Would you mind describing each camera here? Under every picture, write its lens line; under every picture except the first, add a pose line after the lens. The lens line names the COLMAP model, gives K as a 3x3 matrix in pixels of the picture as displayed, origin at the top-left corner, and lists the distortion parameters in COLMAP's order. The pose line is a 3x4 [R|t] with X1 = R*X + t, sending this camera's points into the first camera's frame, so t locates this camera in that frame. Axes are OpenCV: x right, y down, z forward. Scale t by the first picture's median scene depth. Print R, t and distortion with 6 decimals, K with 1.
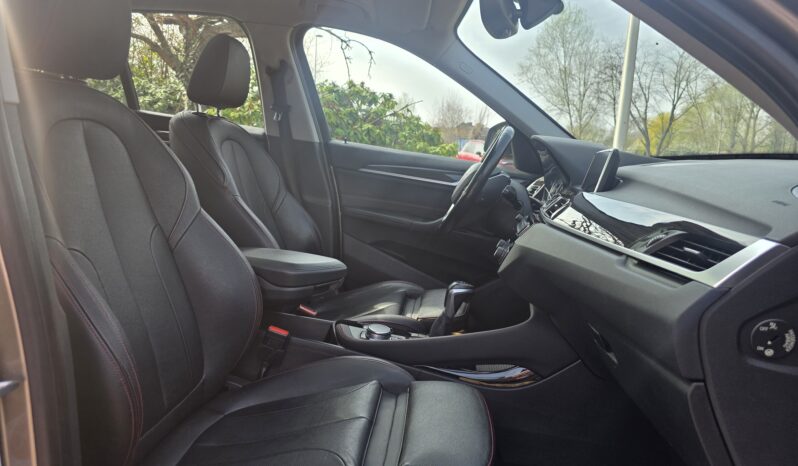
lens RADIAL K [[536.0, 0, 397.4], [0, 536.0, 236.7], [0, 0, 1]] dist [0.056736, -0.046980]
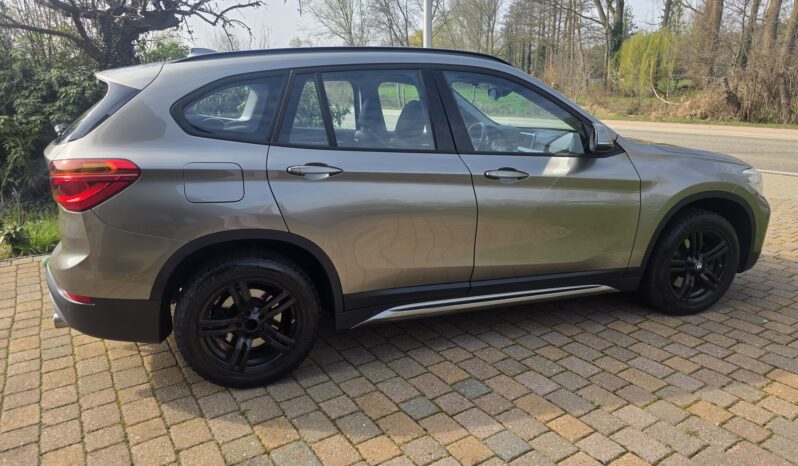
lens RADIAL K [[536.0, 0, 400.7], [0, 536.0, 232.7], [0, 0, 1]] dist [0.056736, -0.046980]
pose [[0.915740, -0.177420, 0.360475, -2.375363], [0.131609, 0.980178, 0.148090, -0.269203], [-0.379603, -0.088170, 0.920938, -2.709505]]
